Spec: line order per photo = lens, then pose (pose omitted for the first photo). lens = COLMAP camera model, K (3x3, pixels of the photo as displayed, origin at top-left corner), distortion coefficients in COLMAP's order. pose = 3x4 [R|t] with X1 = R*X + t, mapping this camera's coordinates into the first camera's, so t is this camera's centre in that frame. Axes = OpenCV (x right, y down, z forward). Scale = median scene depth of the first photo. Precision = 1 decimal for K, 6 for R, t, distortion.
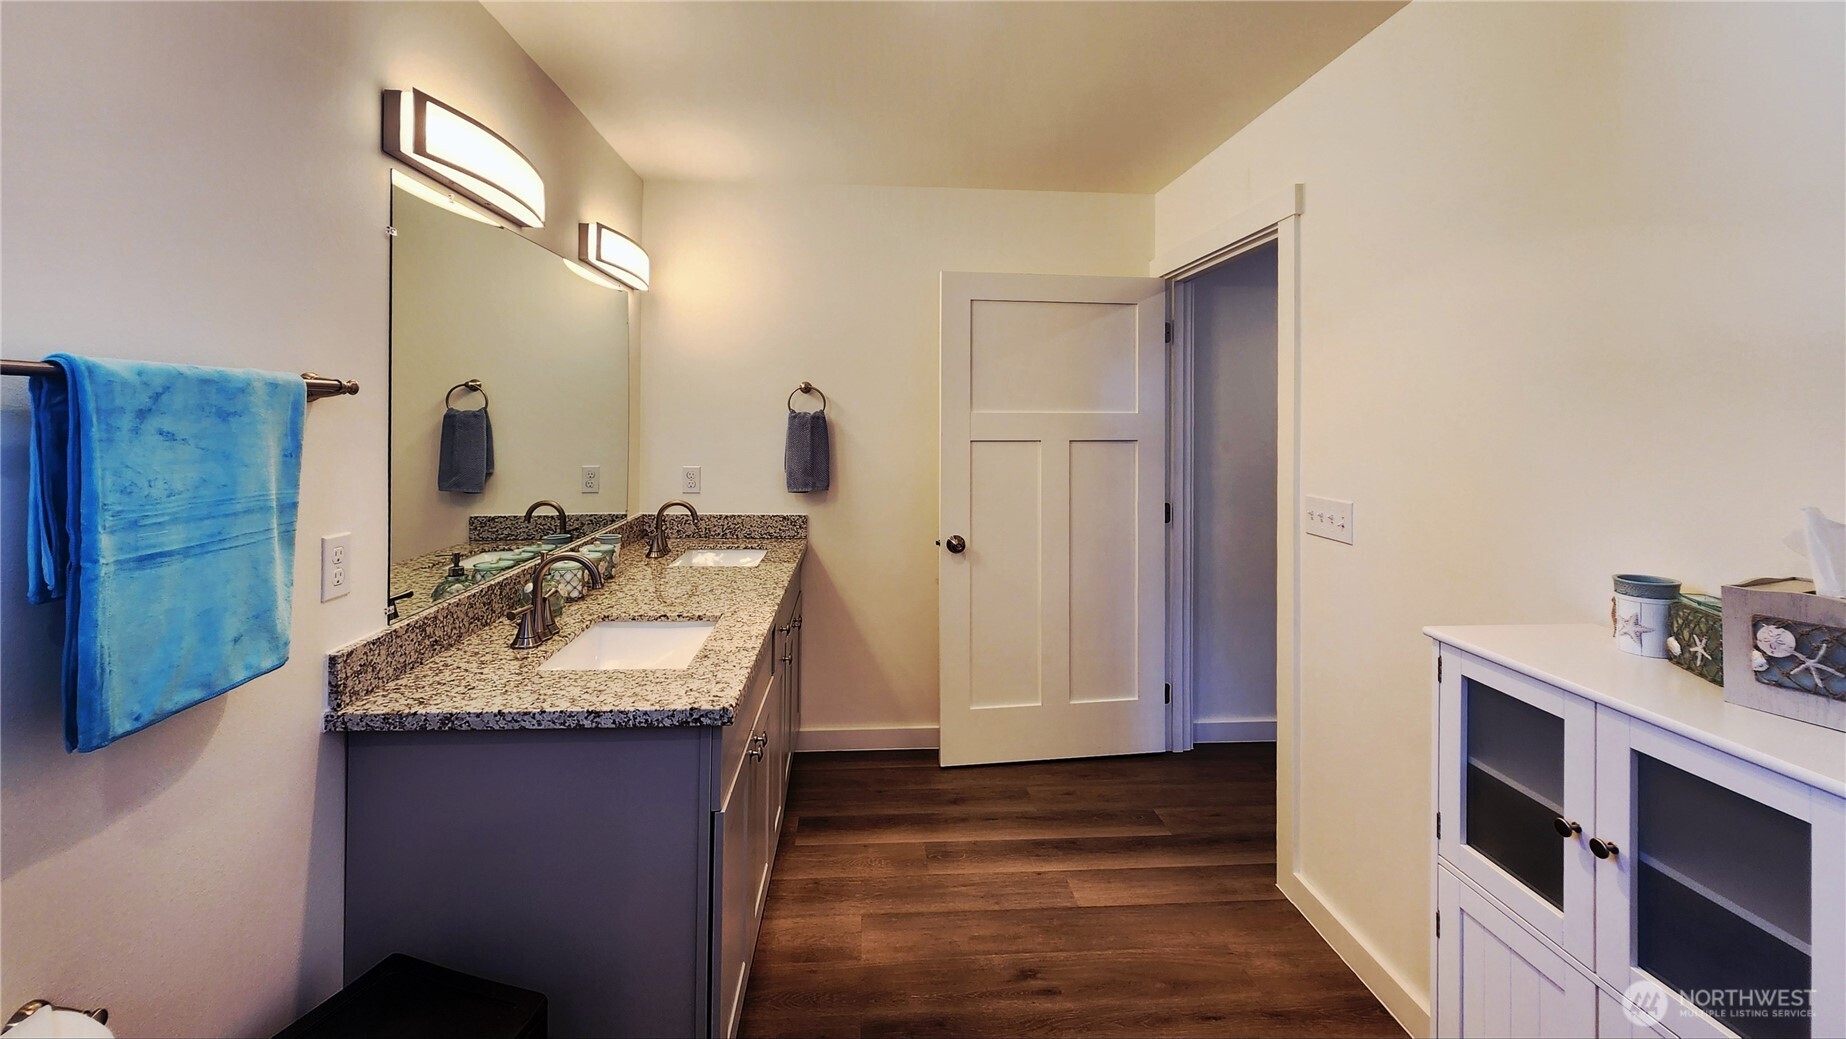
lens RADIAL K [[688.2, 0, 926.3], [0, 688.2, 516.9], [0, 0, 1]] dist [0.000532, -0.000209]
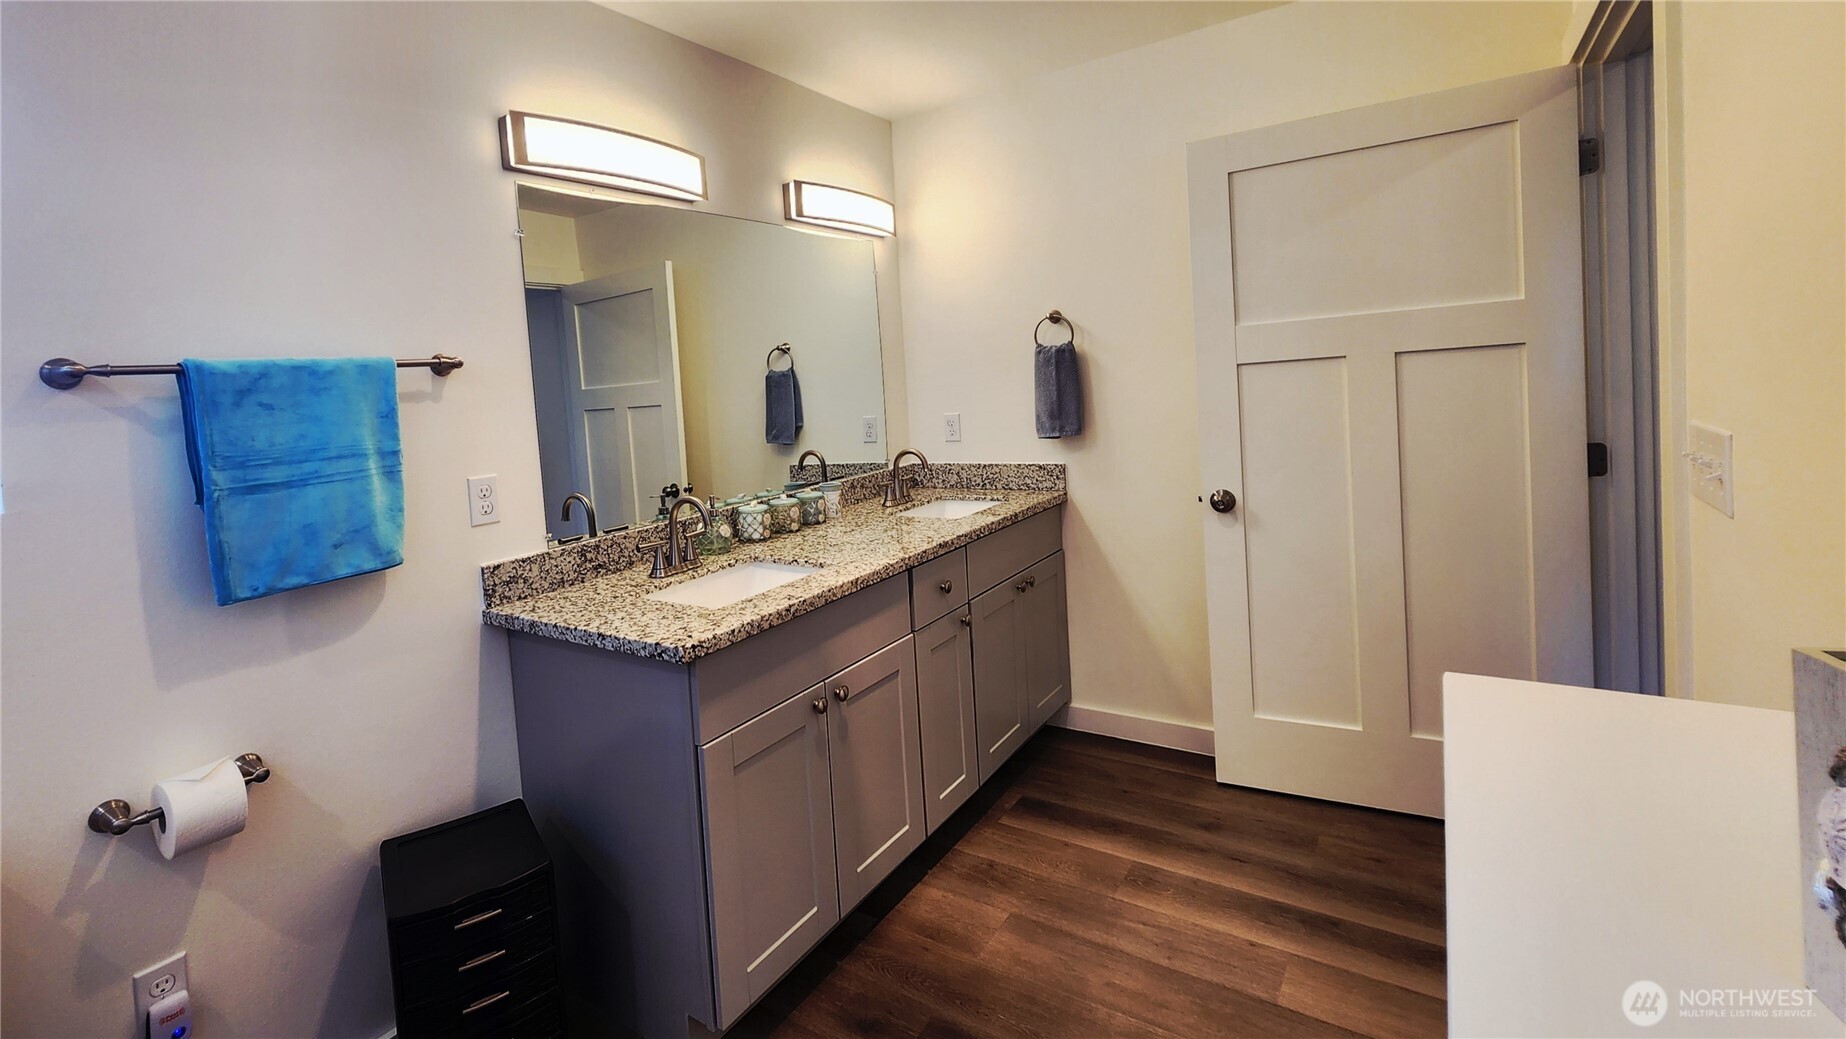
lens RADIAL K [[757.8, 0, 917.1], [0, 757.8, 512.9], [0, 0, 1]] dist [-0.000416, -0.000047]
pose [[0.817377, 0.036247, -0.574962, 0.336957], [-0.002634, 0.998243, 0.059187, 0.004197], [0.576097, -0.046864, 0.816036, 0.149579]]
